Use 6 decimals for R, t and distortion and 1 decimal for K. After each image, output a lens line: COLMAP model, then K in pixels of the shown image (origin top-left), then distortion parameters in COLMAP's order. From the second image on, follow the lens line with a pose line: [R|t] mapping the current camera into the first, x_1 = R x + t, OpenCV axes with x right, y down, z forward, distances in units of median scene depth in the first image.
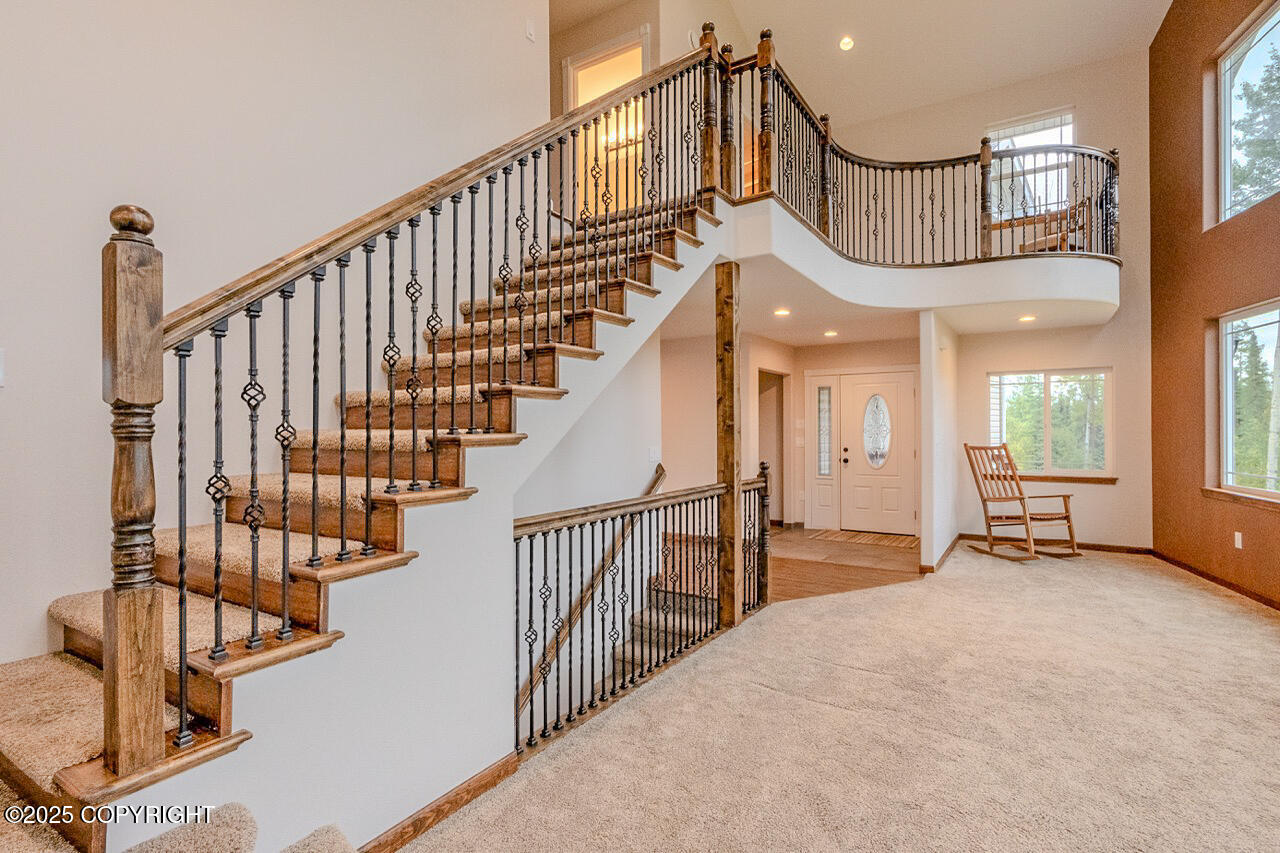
lens RADIAL K [[638.0, 0, 641.5], [0, 638.0, 426.6], [0, 0, 1]] dist [0.003621, 0.001005]
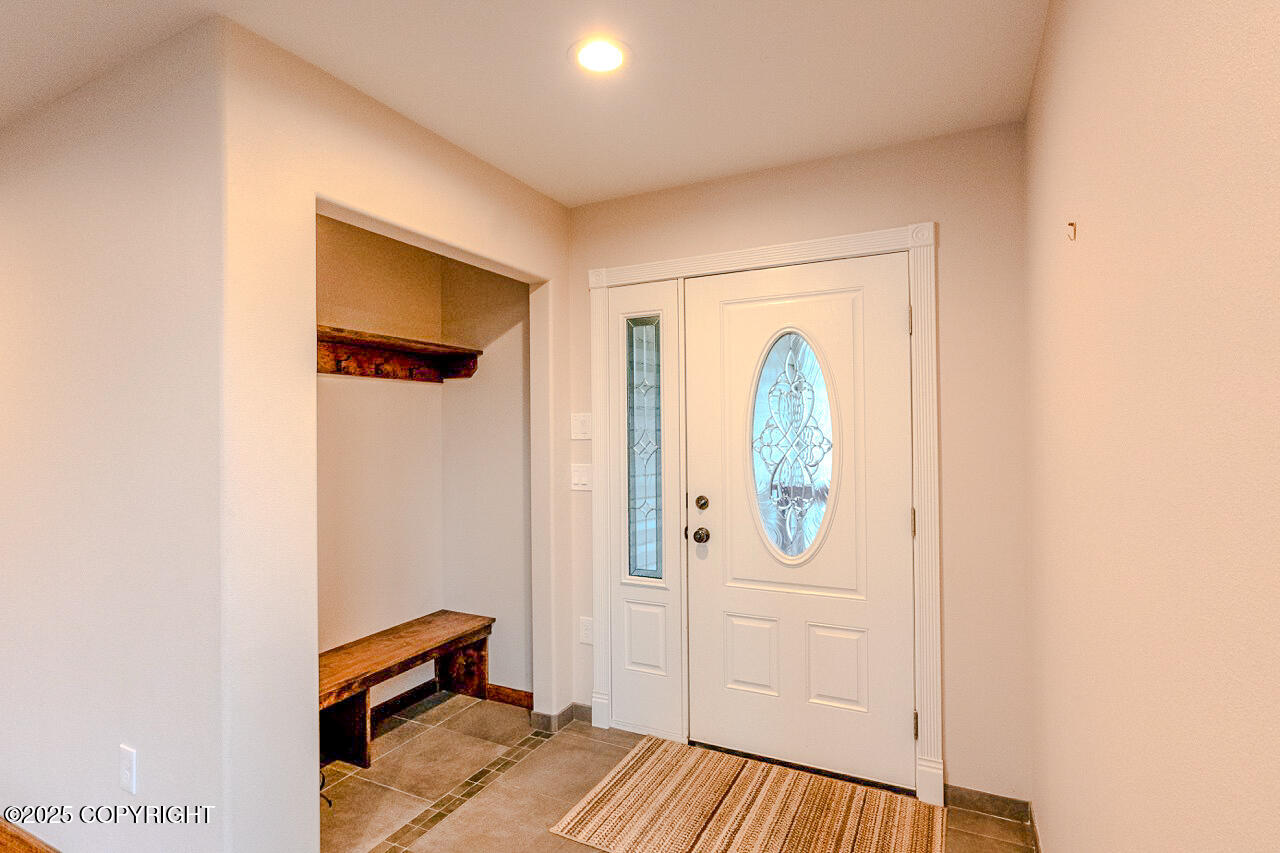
lens RADIAL K [[638.0, 0, 639.3], [0, 638.0, 426.3], [0, 0, 1]] dist [0.003621, 0.001005]
pose [[0.998135, 0.004144, 0.060907, 0.264593], [-0.004151, 0.999991, 0.000000, -0.003768], [-0.060907, -0.000253, 0.998143, 0.661791]]
